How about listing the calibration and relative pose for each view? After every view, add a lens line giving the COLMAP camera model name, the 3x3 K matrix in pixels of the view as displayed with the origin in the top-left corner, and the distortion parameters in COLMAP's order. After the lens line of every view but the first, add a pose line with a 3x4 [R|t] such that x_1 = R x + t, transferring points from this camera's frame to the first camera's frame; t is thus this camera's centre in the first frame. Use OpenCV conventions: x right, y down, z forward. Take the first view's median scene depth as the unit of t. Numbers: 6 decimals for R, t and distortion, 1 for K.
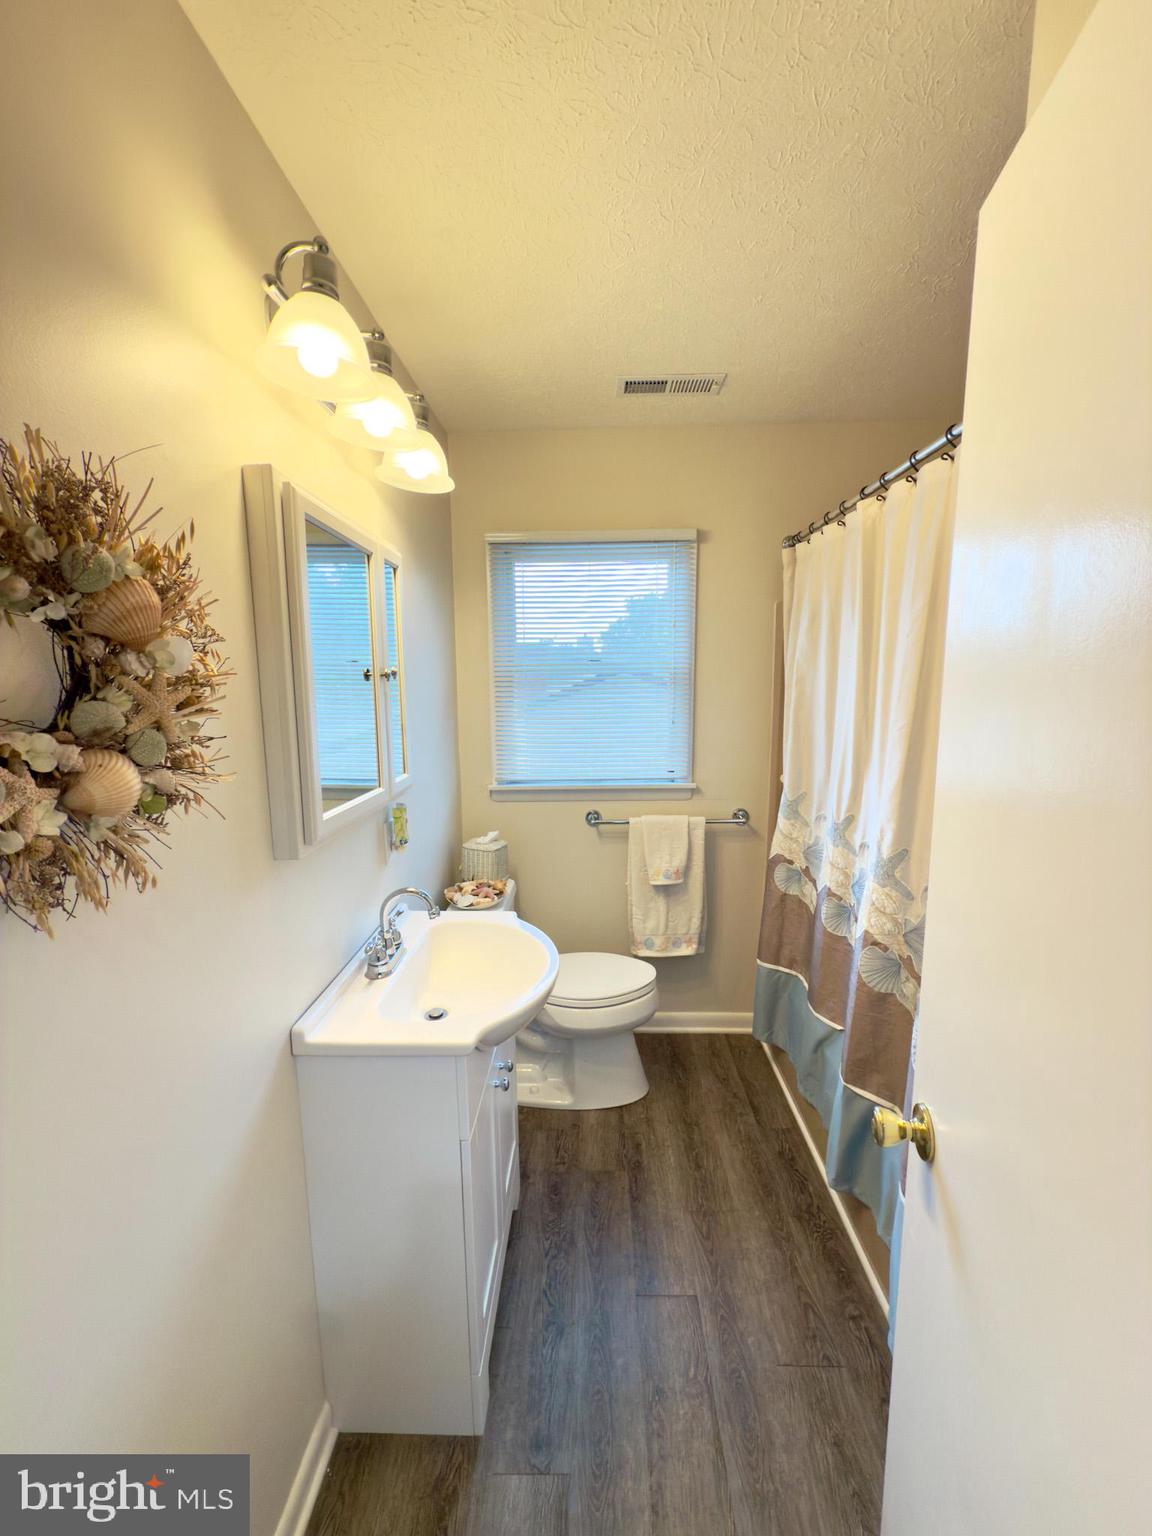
lens RADIAL K [[609.7, 0, 576.1], [0, 609.7, 768.5], [0, 0, 1]] dist [0.005510, -0.000847]
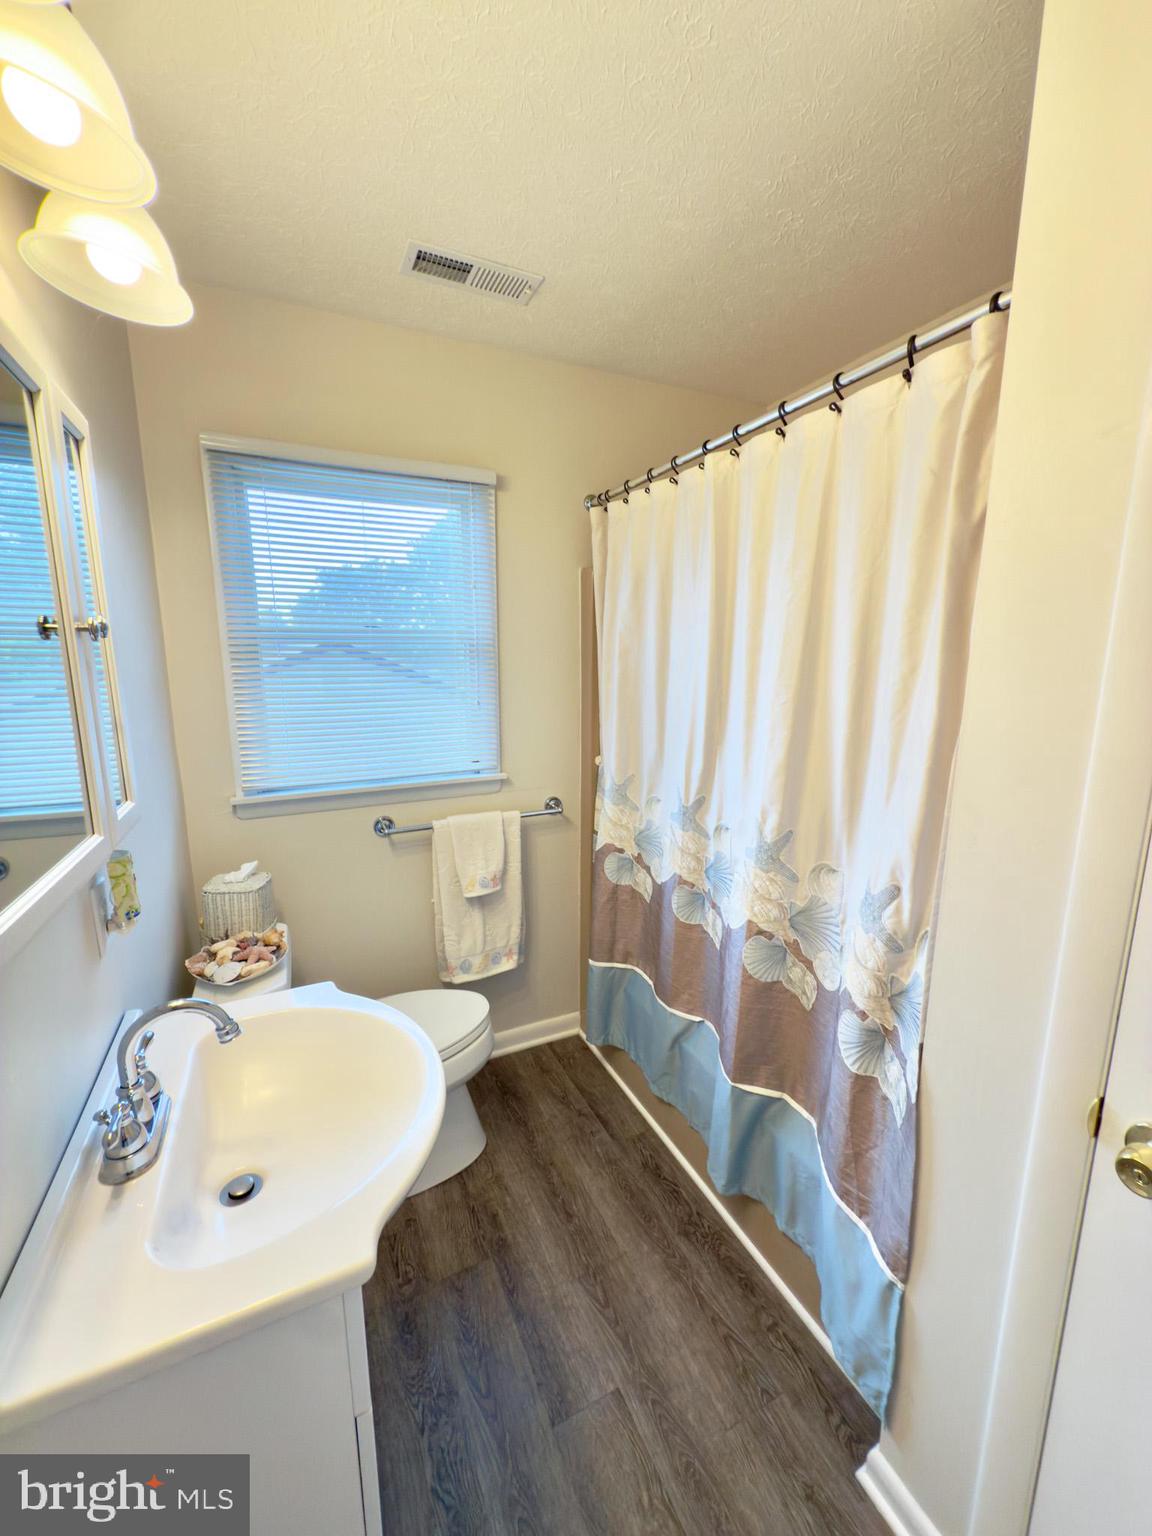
lens RADIAL K [[609.7, 0, 578.2], [0, 609.7, 769.9], [0, 0, 1]] dist [0.005510, -0.000847]
pose [[0.890009, -0.074837, 0.449759, -0.130026], [0.059729, 0.997074, 0.047711, -0.020219], [-0.452014, -0.015600, 0.891875, 0.228191]]
